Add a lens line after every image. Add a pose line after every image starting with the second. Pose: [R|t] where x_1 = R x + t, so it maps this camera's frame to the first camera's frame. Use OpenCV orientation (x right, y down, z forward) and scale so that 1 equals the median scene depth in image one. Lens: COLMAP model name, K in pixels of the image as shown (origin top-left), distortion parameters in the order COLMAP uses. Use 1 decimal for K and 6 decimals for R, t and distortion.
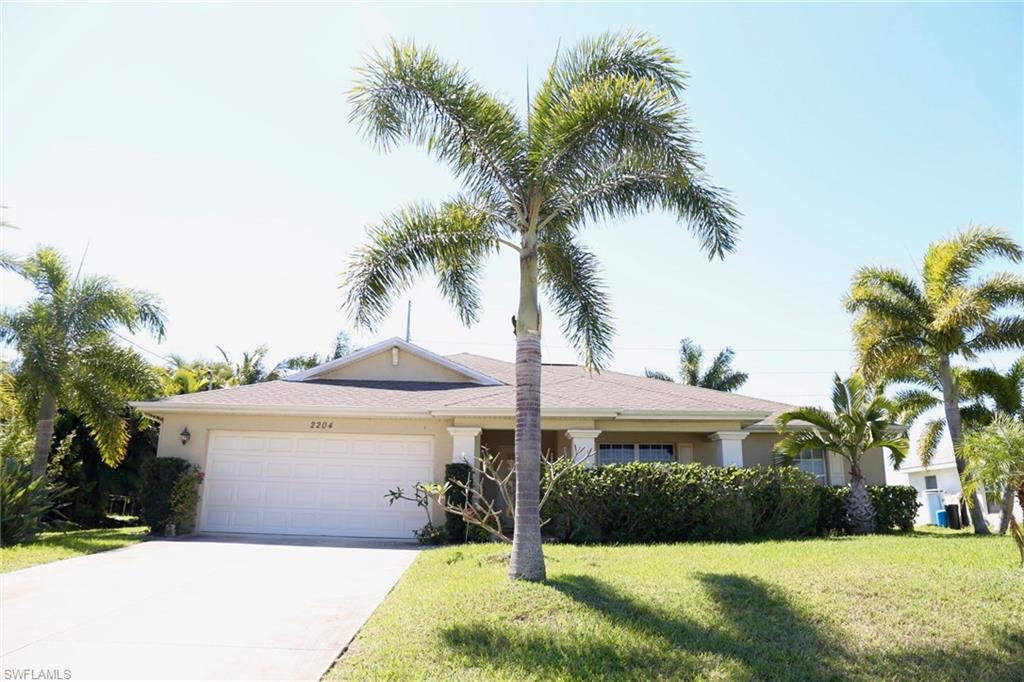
lens RADIAL K [[698.6, 0, 513.3], [0, 698.6, 332.3], [0, 0, 1]] dist [-0.103024, 0.045288]
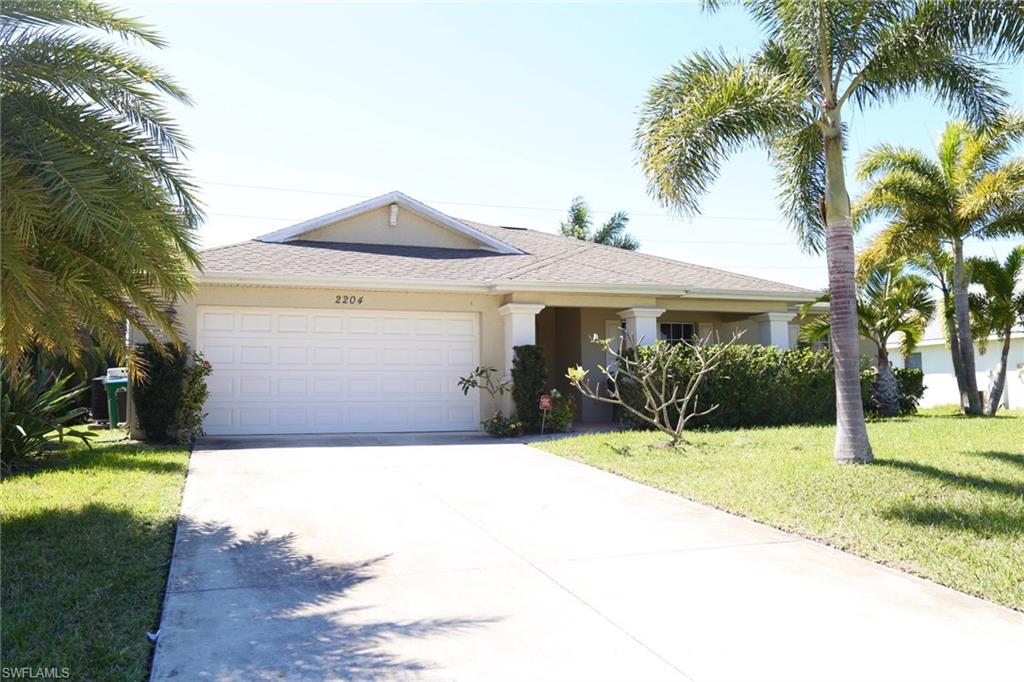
lens RADIAL K [[845.6, 0, 511.8], [0, 845.6, 341.6], [0, 0, 1]] dist [-0.021206, -0.002436]
pose [[0.951062, -0.000895, 0.309000, -0.401656], [-0.057414, 0.982070, 0.179560, -0.005970], [-0.303620, -0.188513, 0.933958, 0.010704]]
